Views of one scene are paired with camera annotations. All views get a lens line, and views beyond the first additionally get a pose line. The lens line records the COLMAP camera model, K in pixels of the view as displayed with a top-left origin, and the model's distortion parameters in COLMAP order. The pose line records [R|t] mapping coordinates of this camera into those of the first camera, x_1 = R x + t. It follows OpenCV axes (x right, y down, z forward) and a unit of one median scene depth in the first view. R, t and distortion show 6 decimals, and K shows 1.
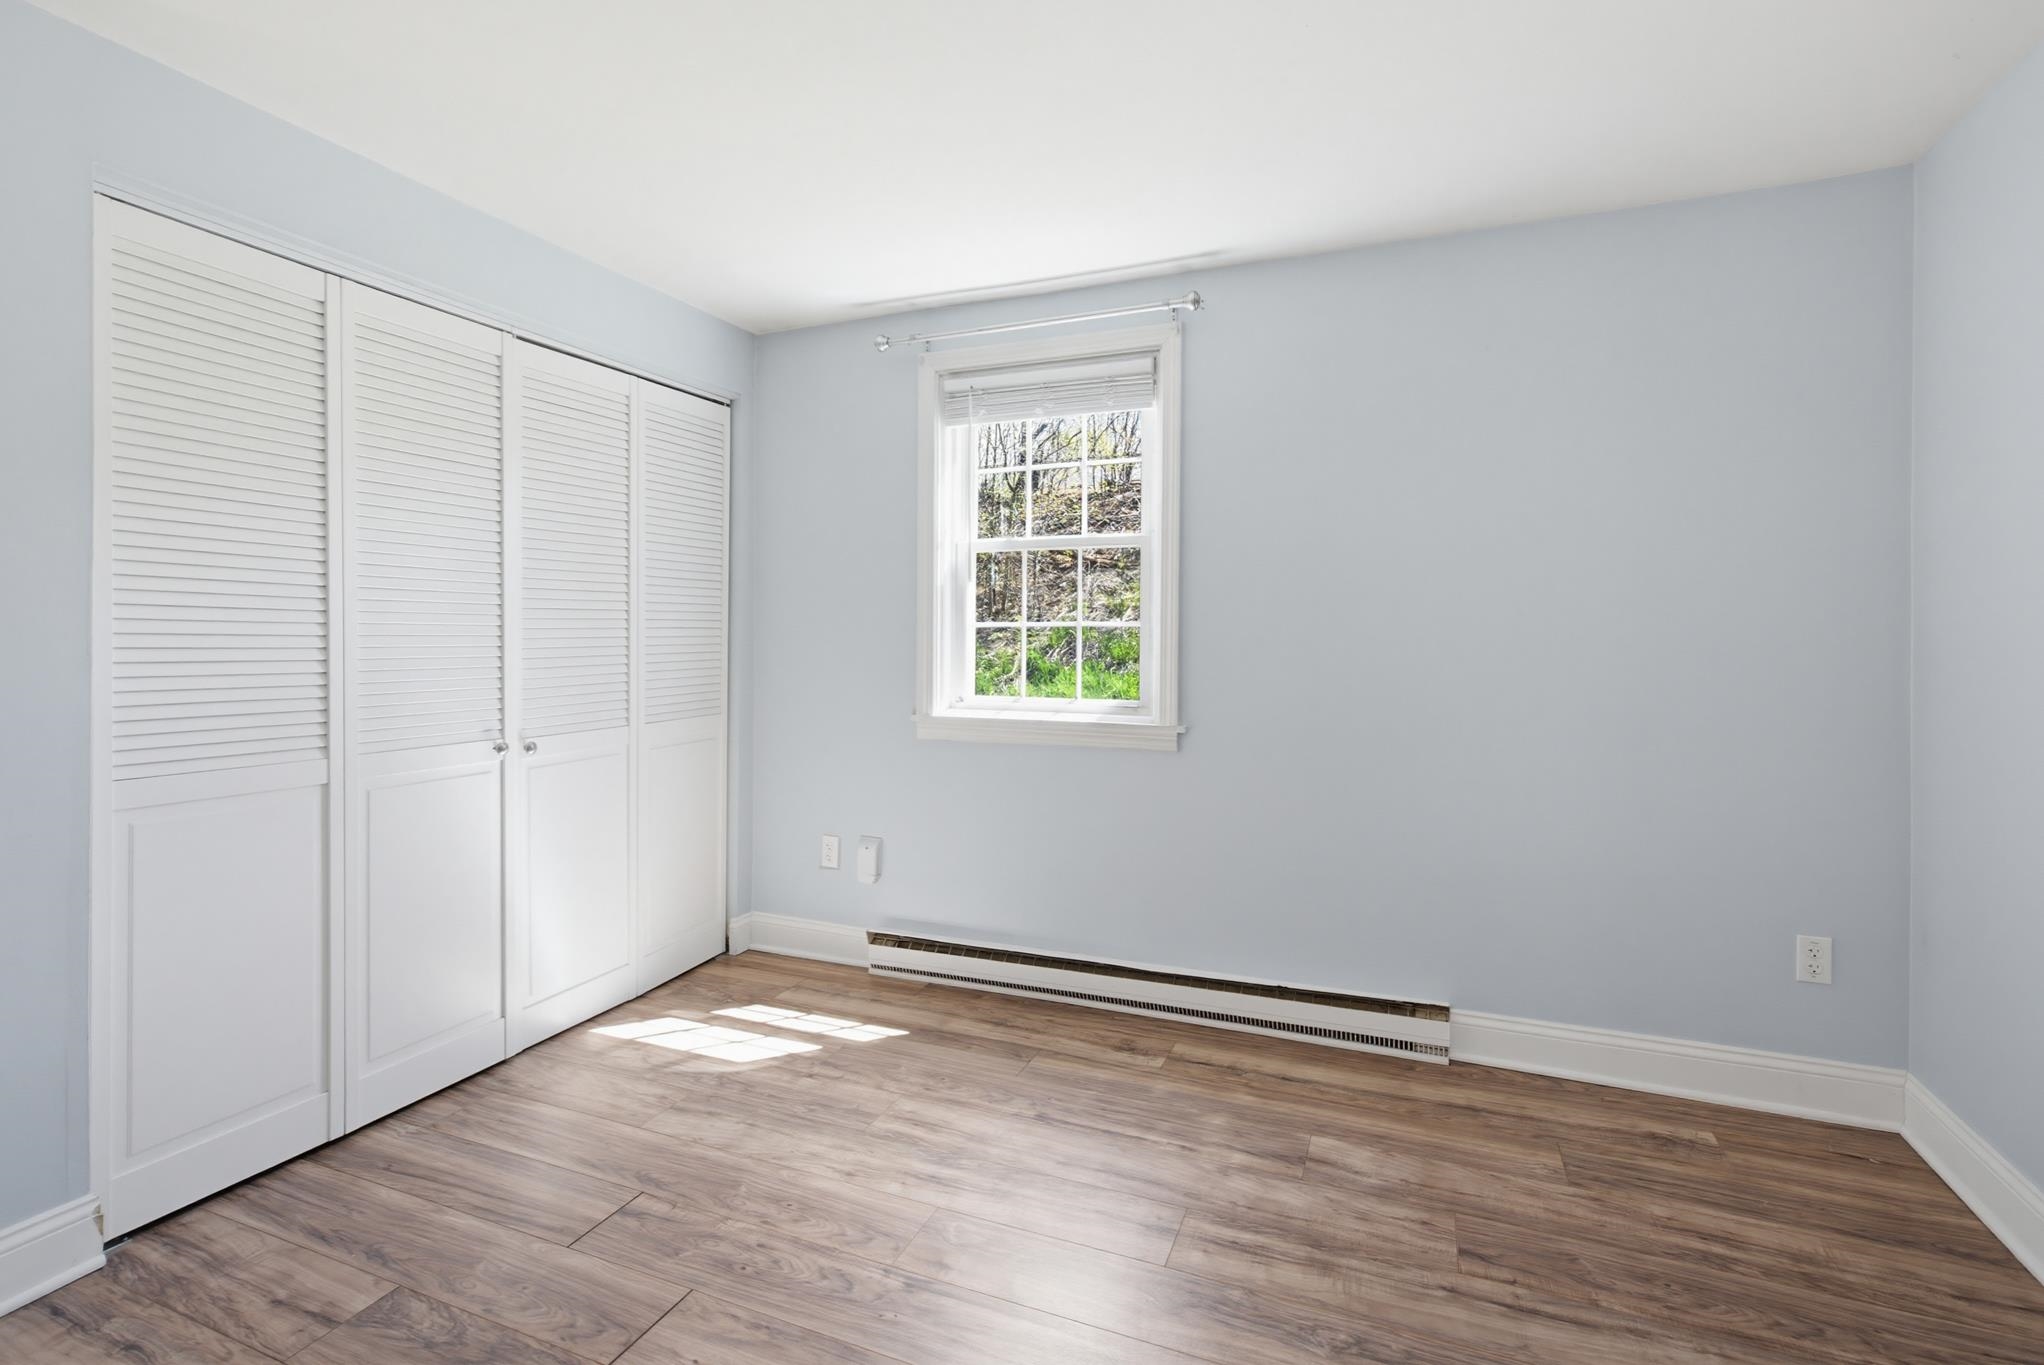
lens RADIAL K [[895.5, 0, 1071.8], [0, 895.5, 636.1], [0, 0, 1]] dist [0.003126, -0.002889]
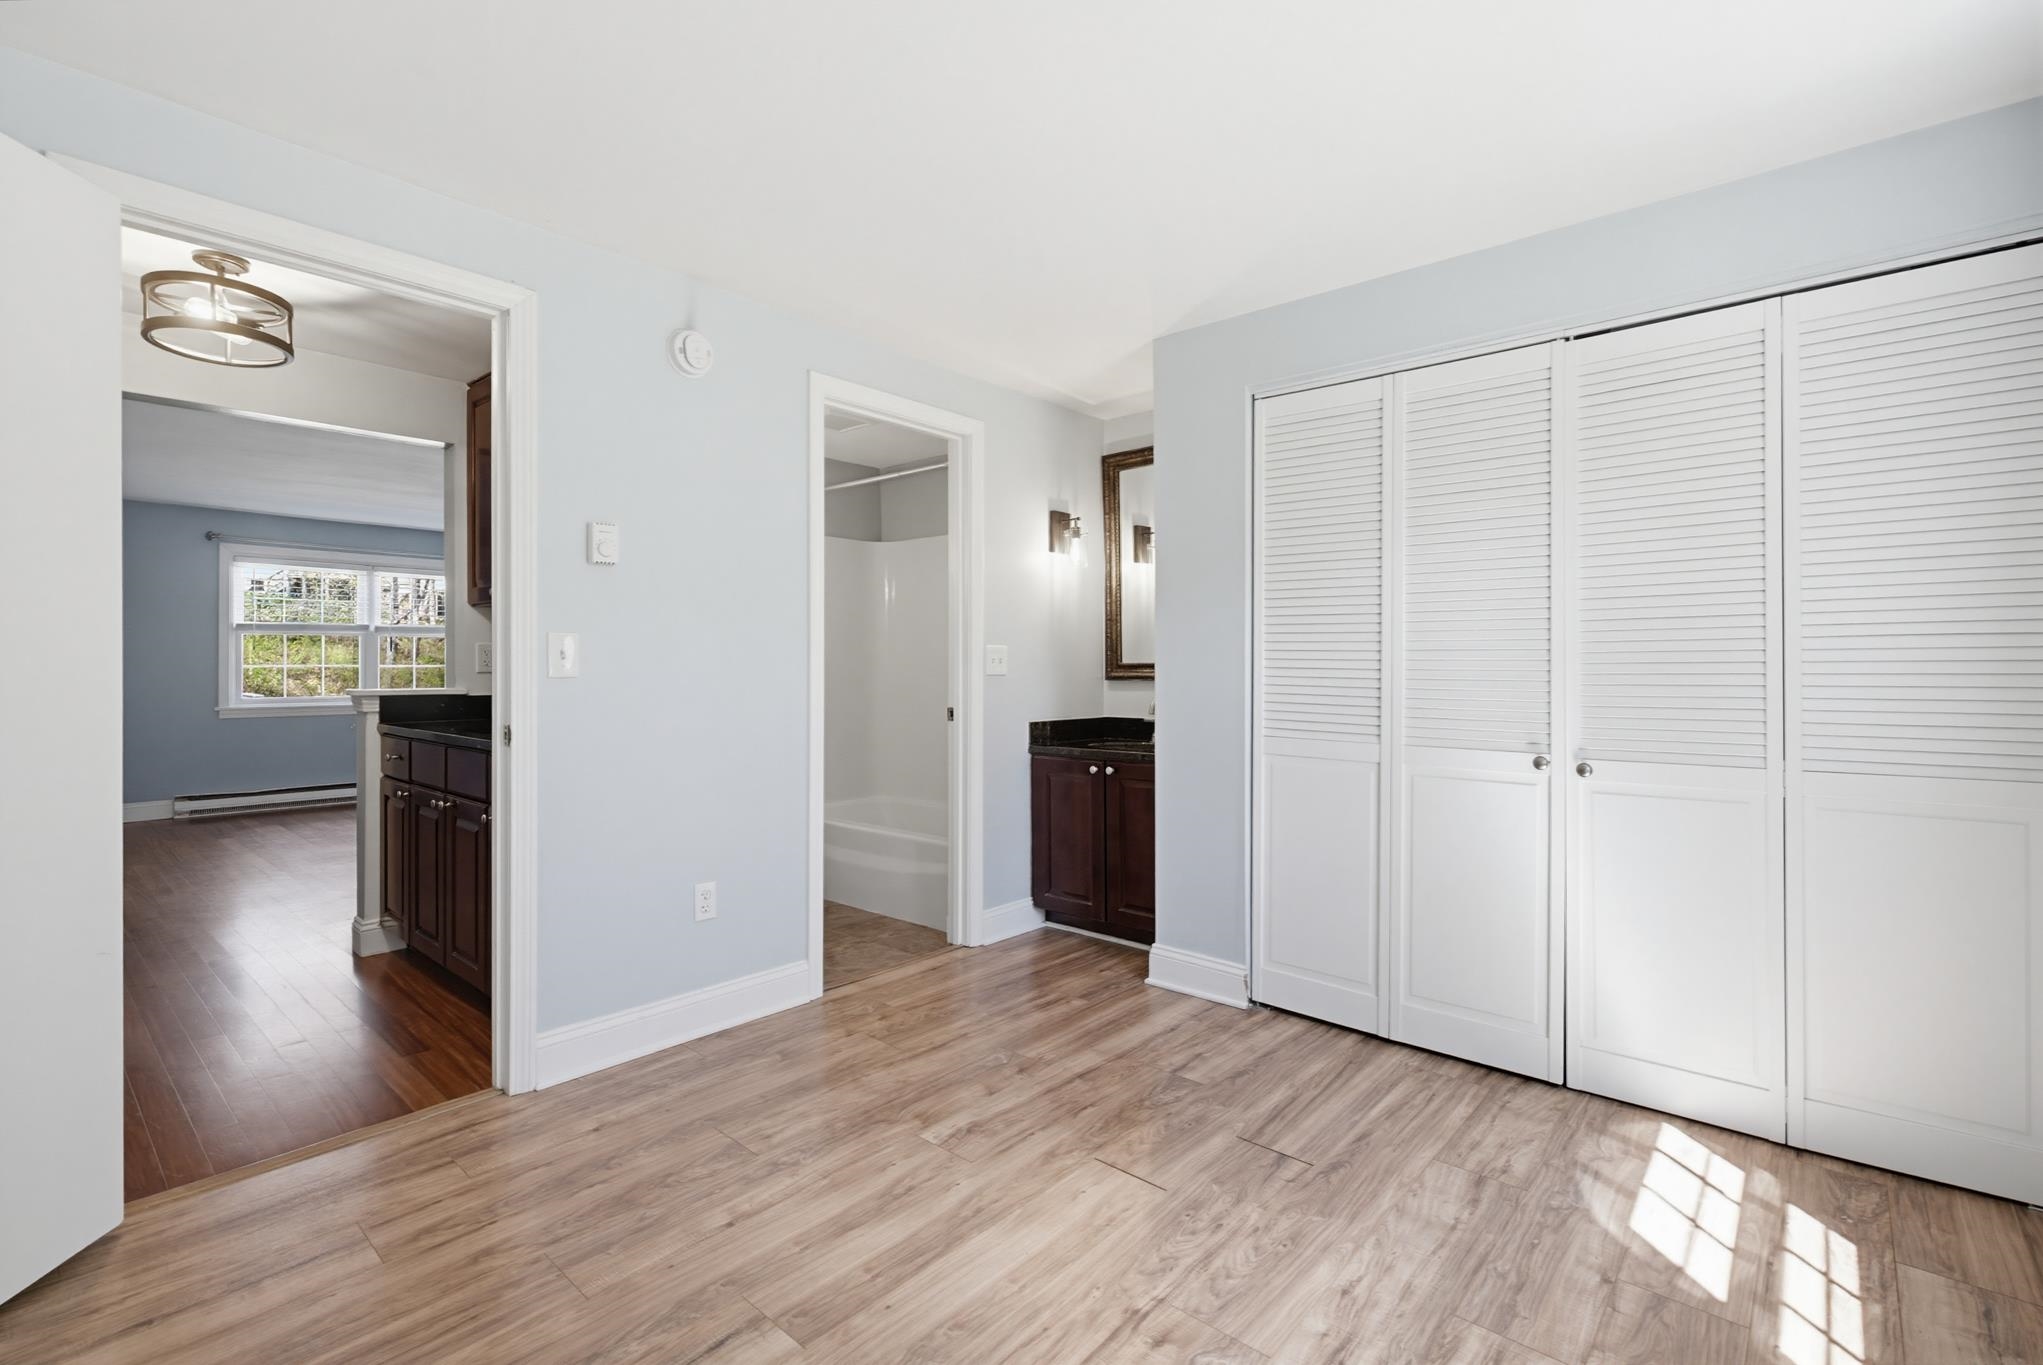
lens RADIAL K [[895.1, 0, 997.2], [0, 895.1, 657.9], [0, 0, 1]] dist [0.003126, -0.002889]
pose [[-0.327237, -0.004384, -0.944932, 0.503876], [-0.010461, 0.999945, -0.001016, 0.014620], [0.944884, 0.009552, -0.327265, 0.754312]]
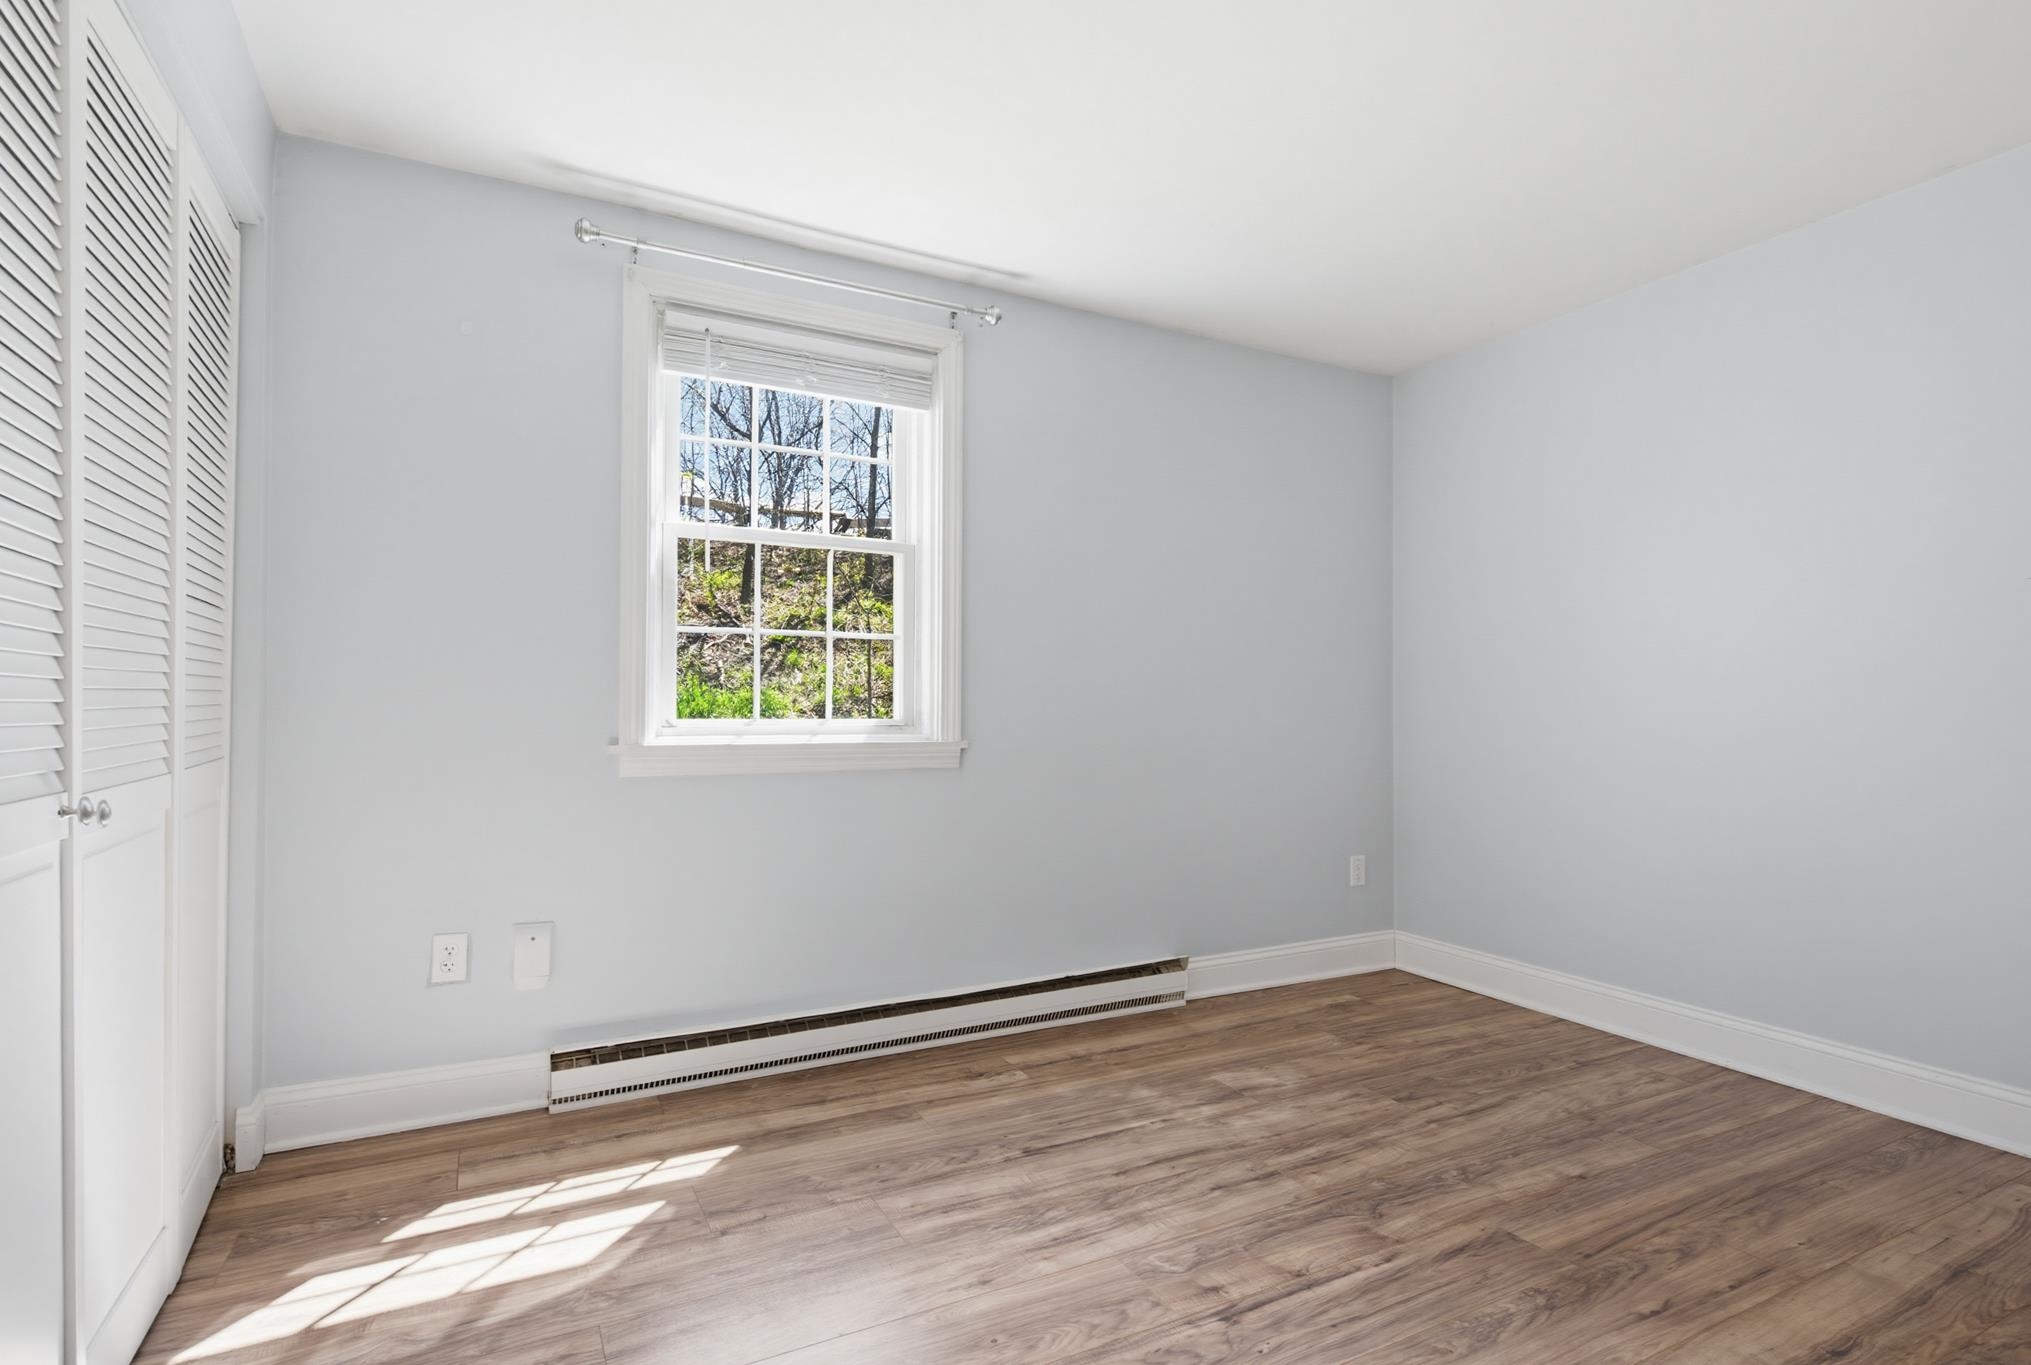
lens RADIAL K [[889.8, 0, 931.0], [0, 889.8, 704.3], [0, 0, 1]] dist [0.003126, -0.002889]
pose [[0.701474, 0.009349, 0.712634, -0.664082], [-0.003865, 0.999949, -0.009314, 0.076601], [-0.712685, 0.003779, 0.701474, 0.376323]]
